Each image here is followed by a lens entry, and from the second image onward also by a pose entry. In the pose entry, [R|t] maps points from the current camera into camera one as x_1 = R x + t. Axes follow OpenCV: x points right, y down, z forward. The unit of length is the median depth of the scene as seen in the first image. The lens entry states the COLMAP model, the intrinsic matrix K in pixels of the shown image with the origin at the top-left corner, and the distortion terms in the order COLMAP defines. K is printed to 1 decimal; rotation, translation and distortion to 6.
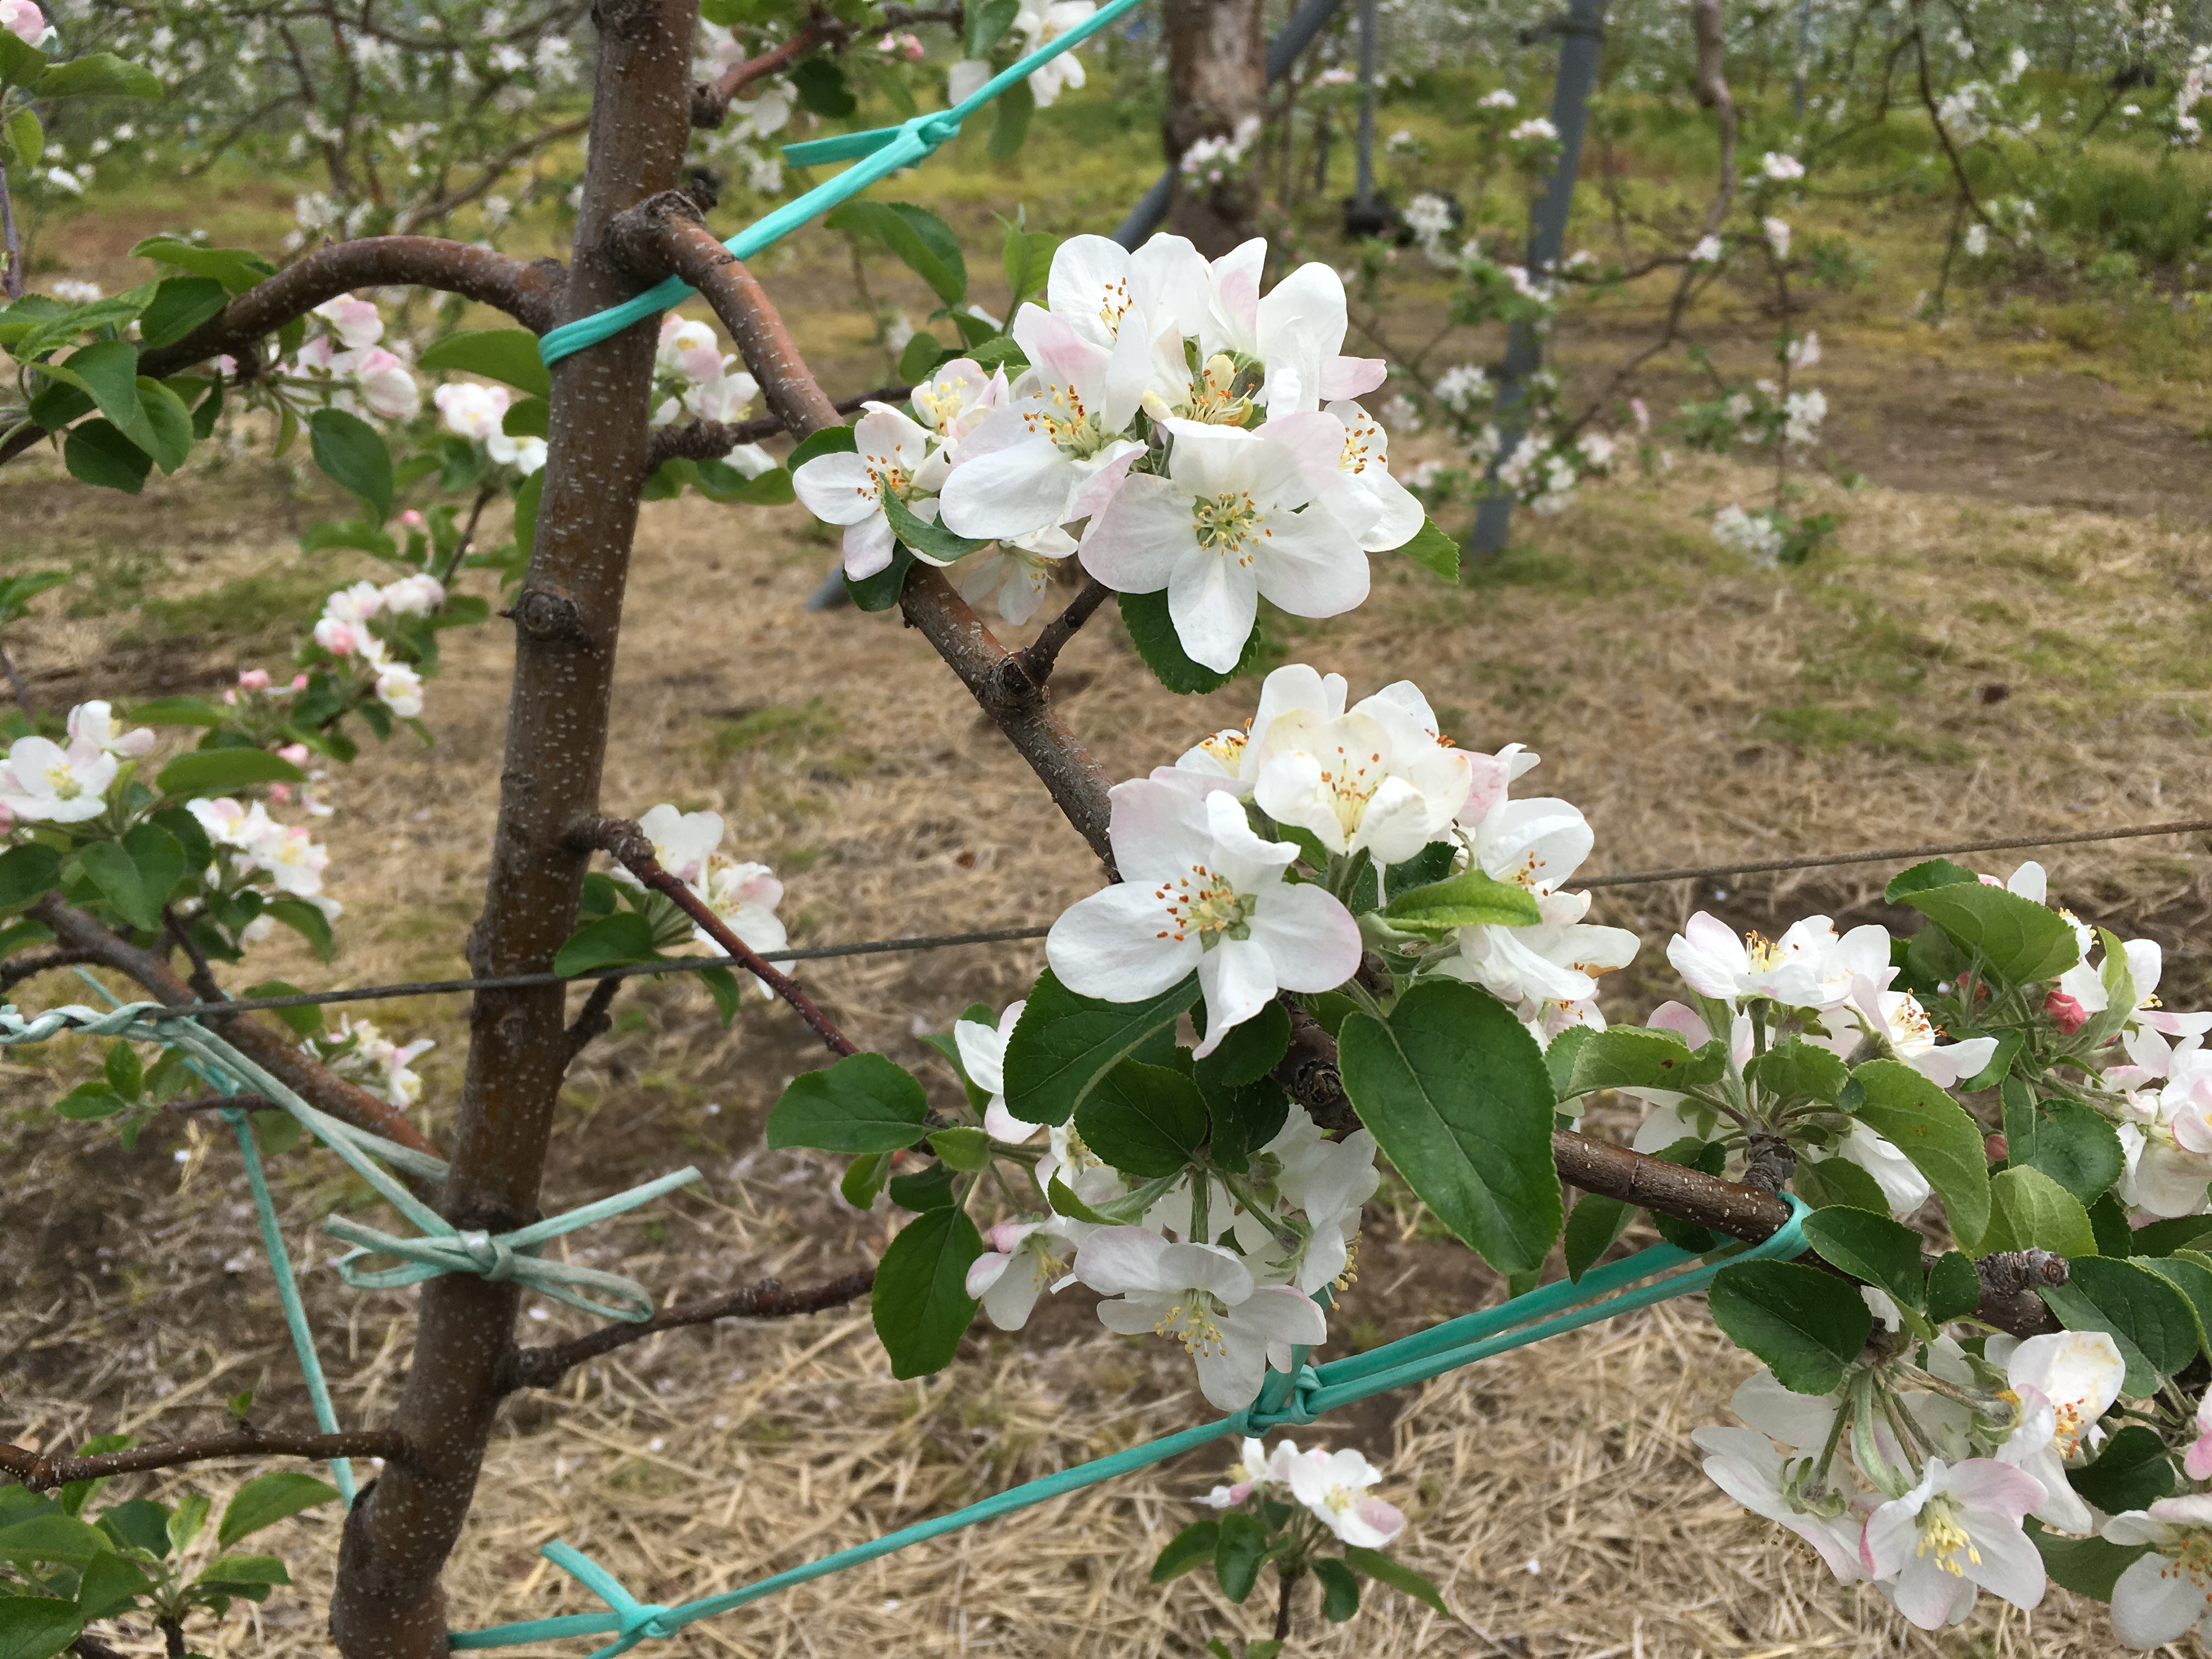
lens RADIAL K [[1873.0, 0, 1106.0], [0, 1873.0, 829.5], [0, 0, 1]] dist [0.045371, 0.004030]
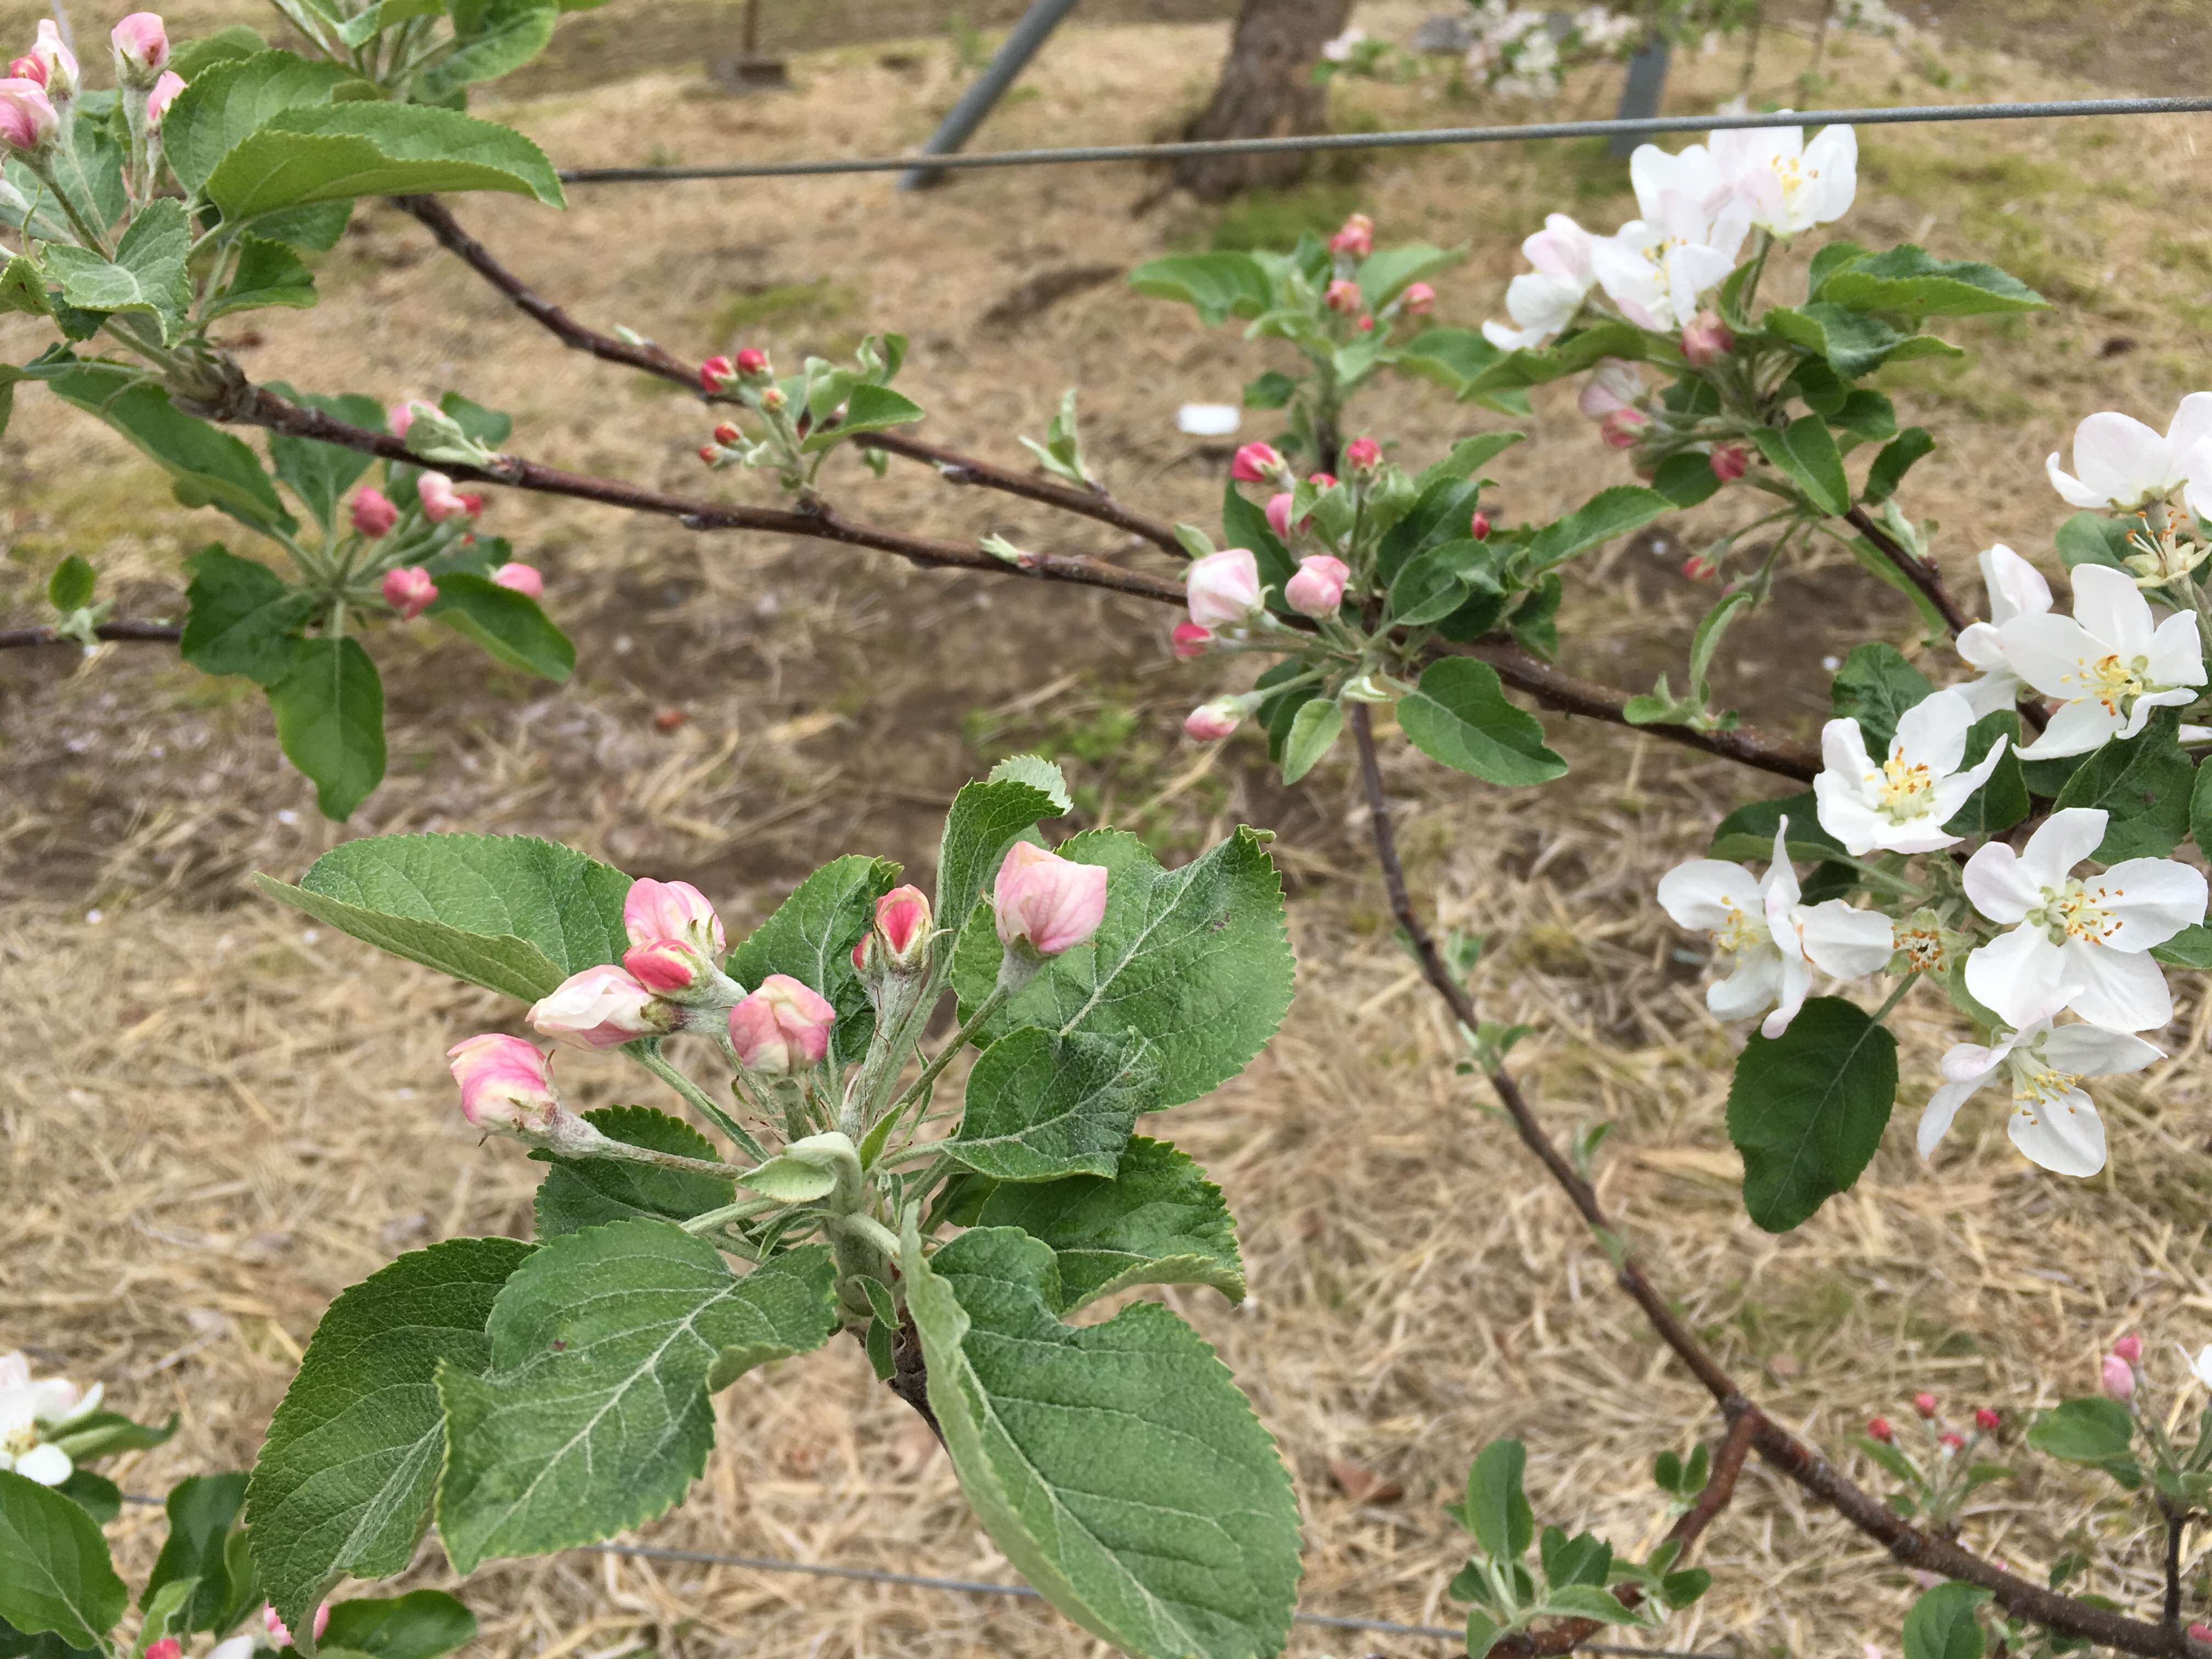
lens RADIAL K [[1873.0, 0, 1106.0], [0, 1873.0, 829.5], [0, 0, 1]] dist [0.045371, 0.004030]
pose [[0.980271, 0.108469, -0.165239, 0.187174], [-0.075046, 0.977620, 0.196540, 0.008491], [0.182860, -0.180262, 0.966472, 0.021326]]
